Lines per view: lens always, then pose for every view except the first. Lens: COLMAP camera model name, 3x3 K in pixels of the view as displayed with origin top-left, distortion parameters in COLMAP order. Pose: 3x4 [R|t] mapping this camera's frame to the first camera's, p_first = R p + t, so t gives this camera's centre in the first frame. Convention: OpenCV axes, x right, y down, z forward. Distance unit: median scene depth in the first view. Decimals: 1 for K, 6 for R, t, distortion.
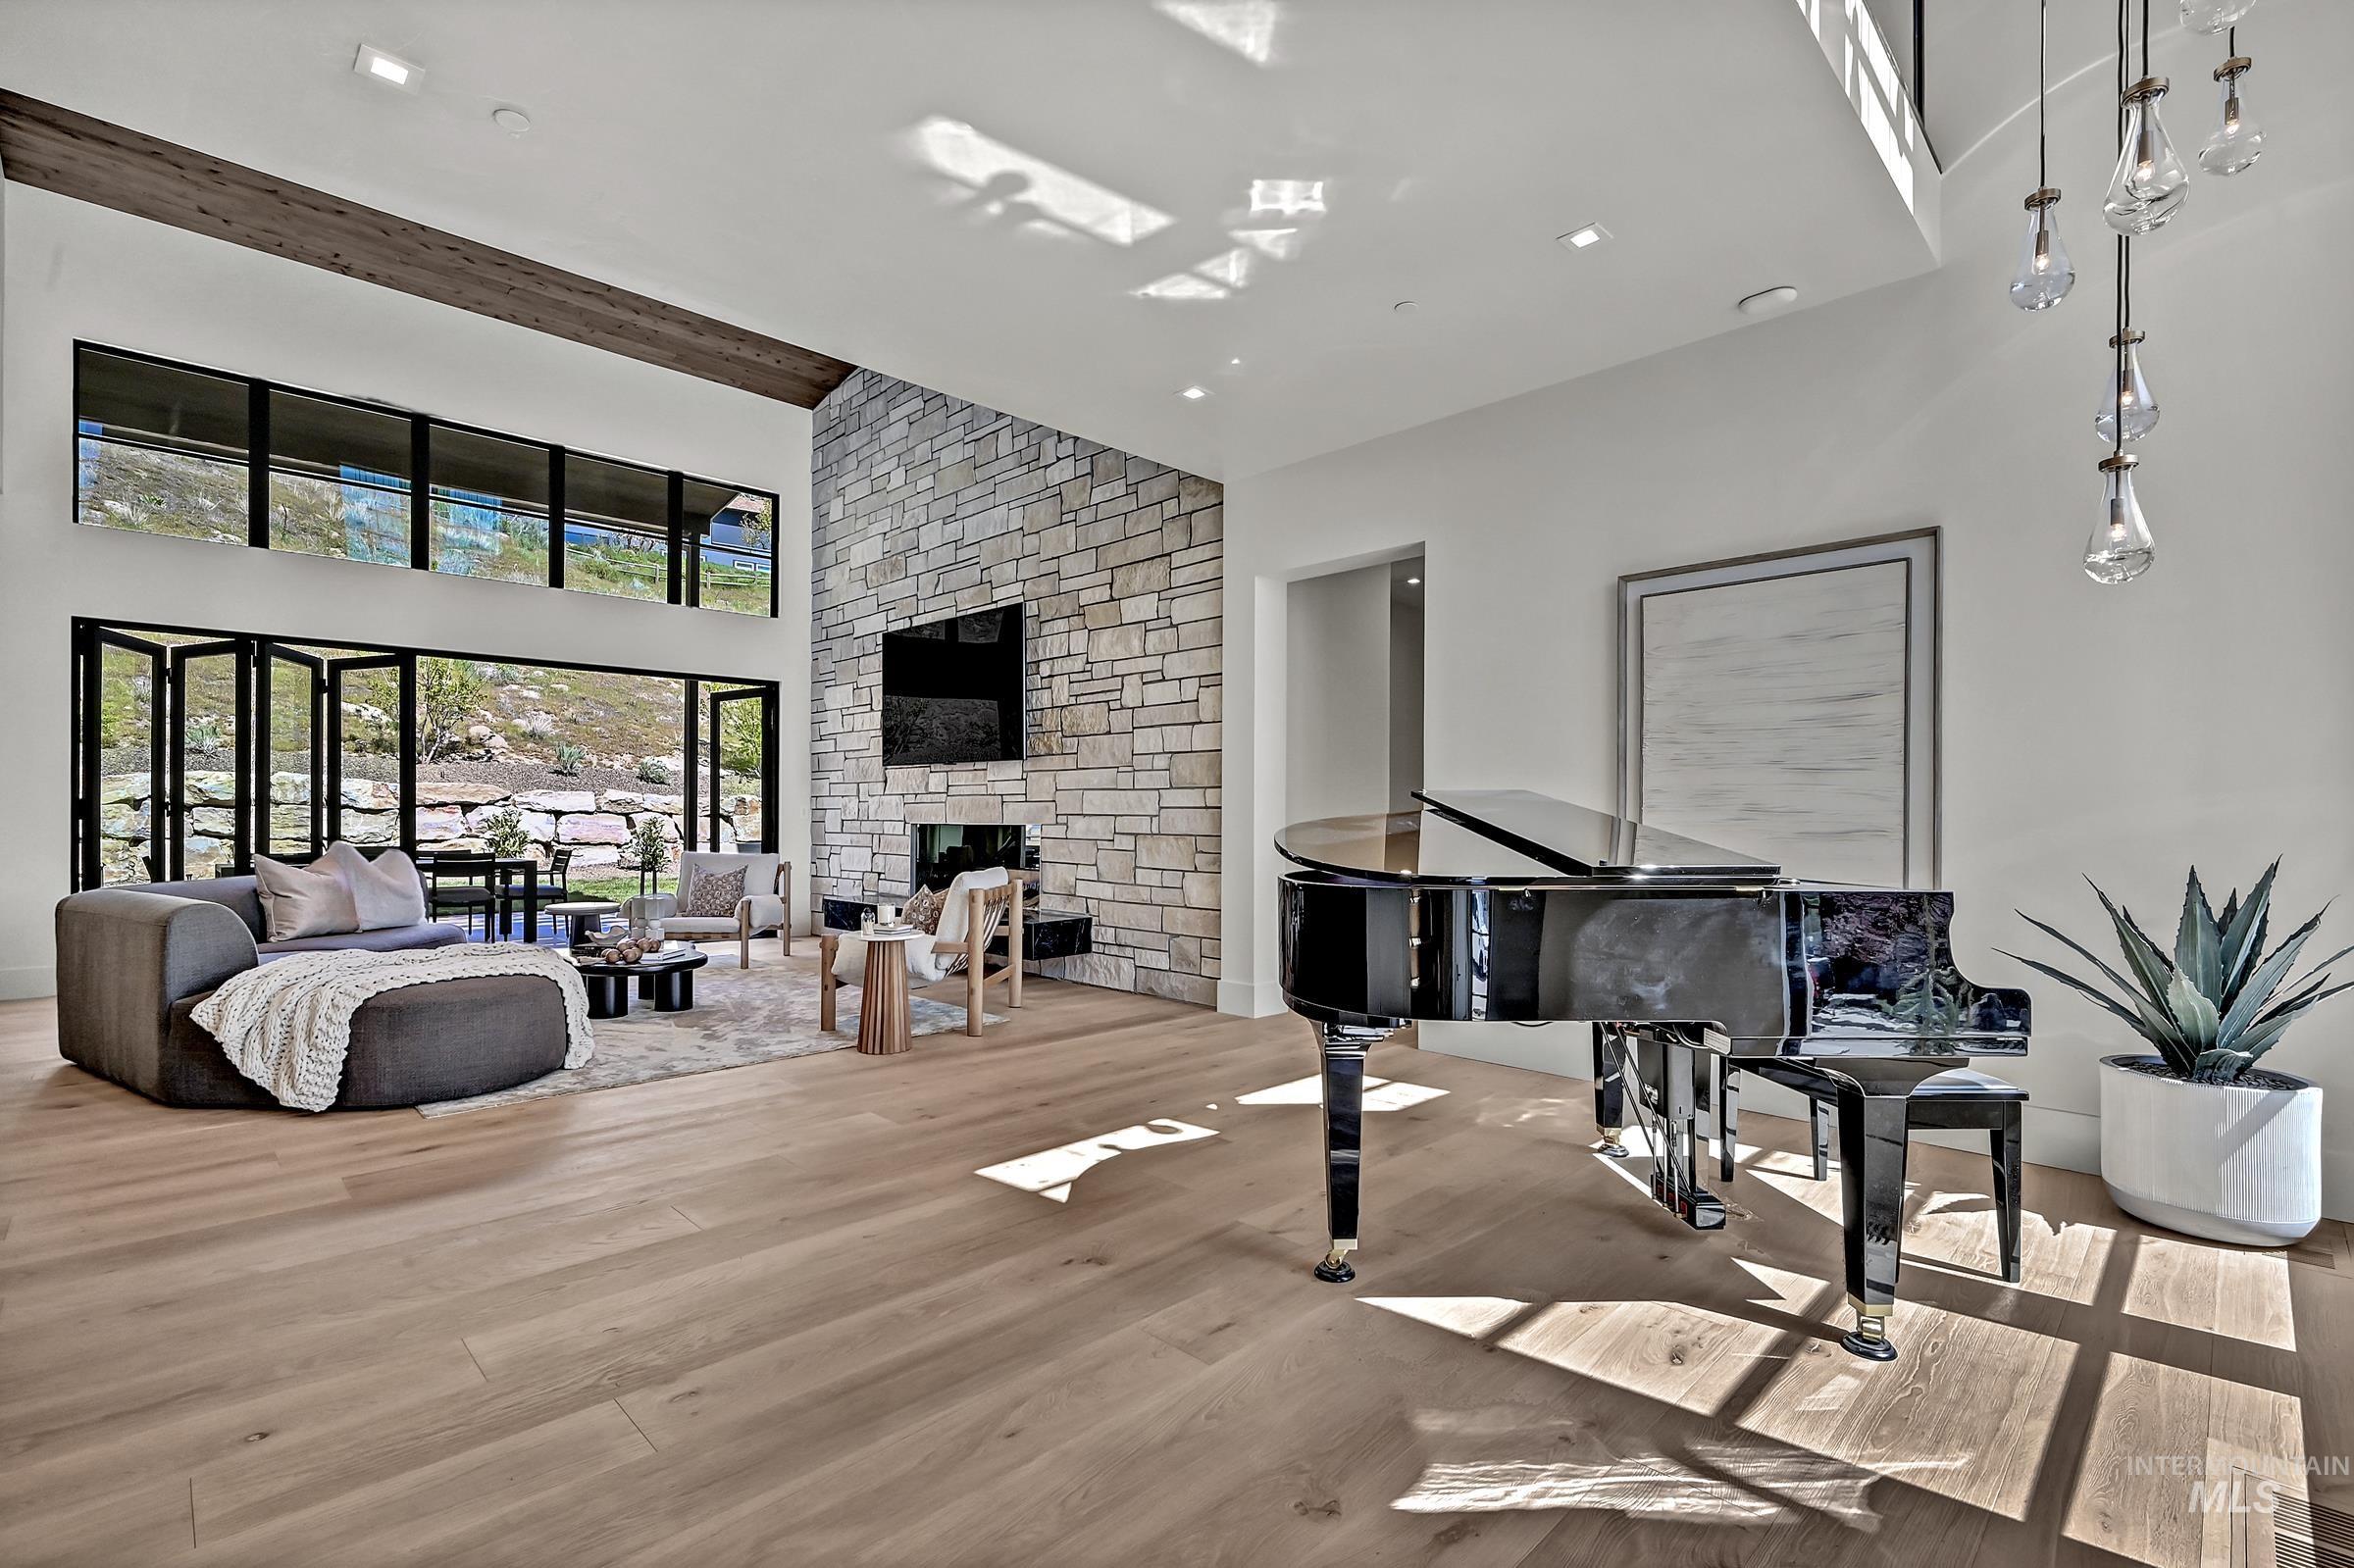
lens RADIAL K [[1037.5, 0, 1174.4], [0, 1037.5, 802.7], [0, 0, 1]] dist [0.002161, 0.000267]
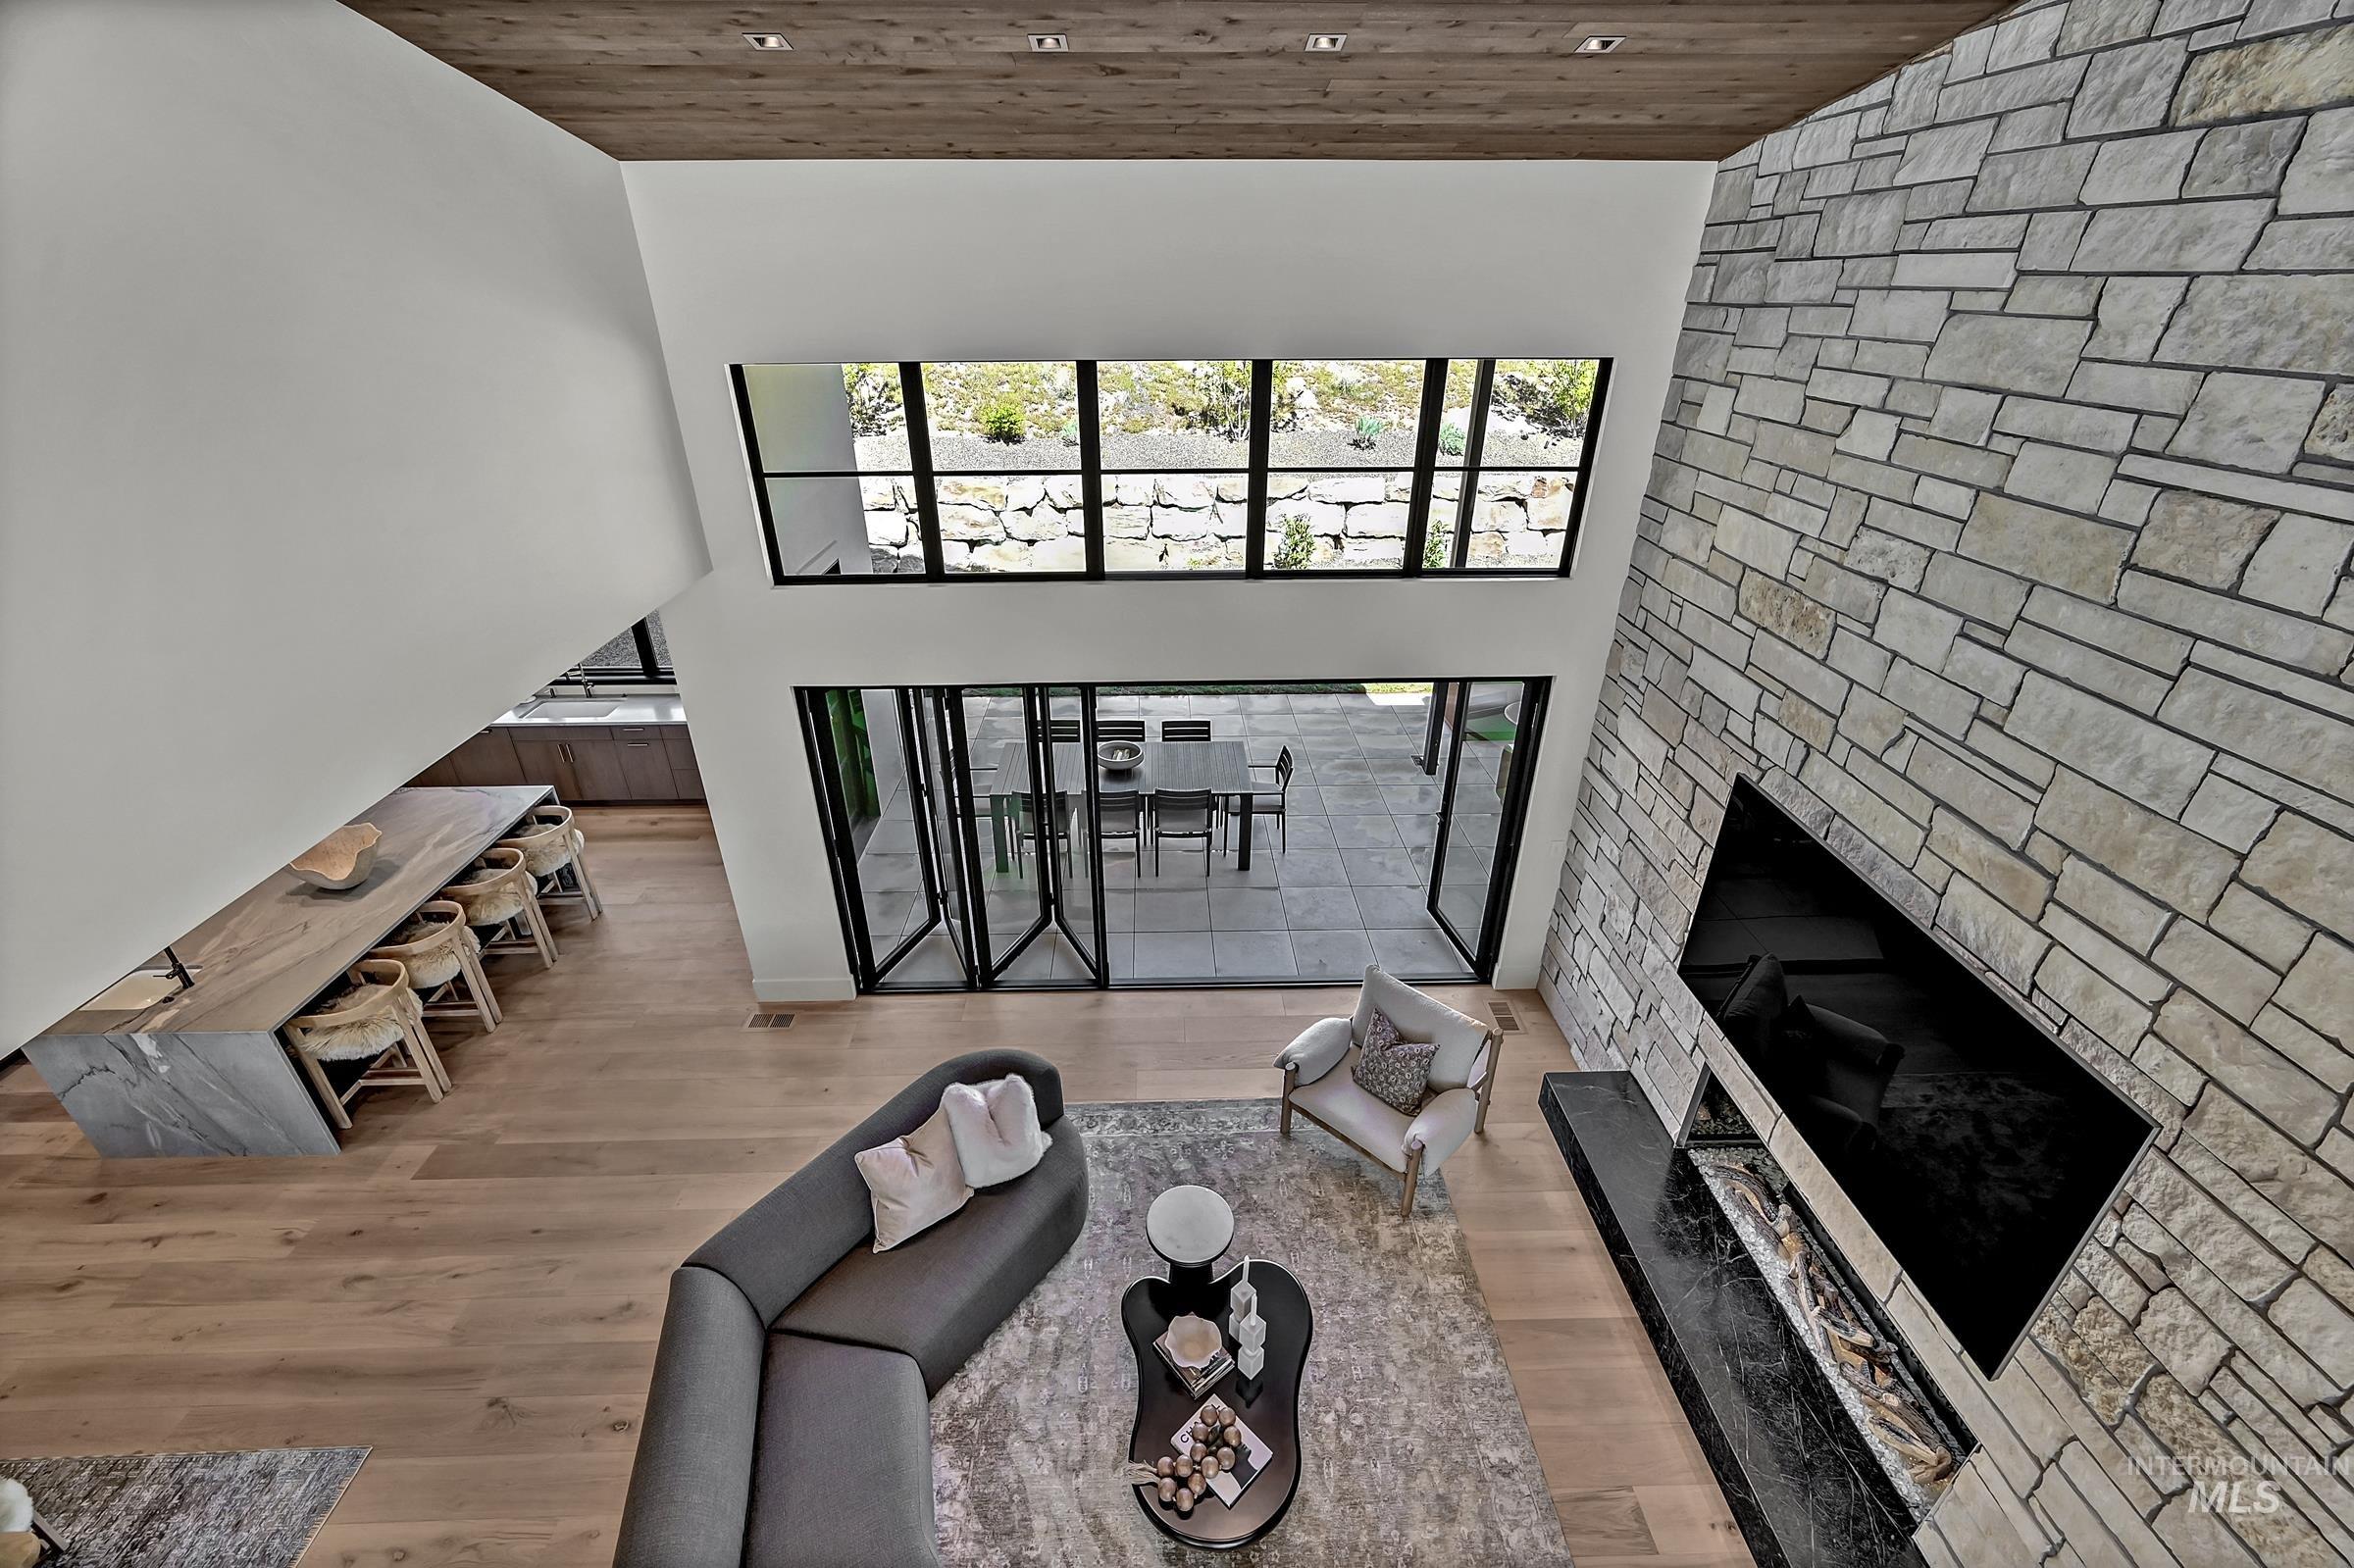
lens RADIAL K [[960.6, 0, 1165.3], [0, 960.6, 782.5], [0, 0, 1]] dist [0.002436, 0.000138]
pose [[0.722686, 0.316415, -0.614497, -0.170639], [0.013118, 0.882620, 0.469905, -0.347501], [0.691052, -0.347655, 0.633706, 0.442815]]
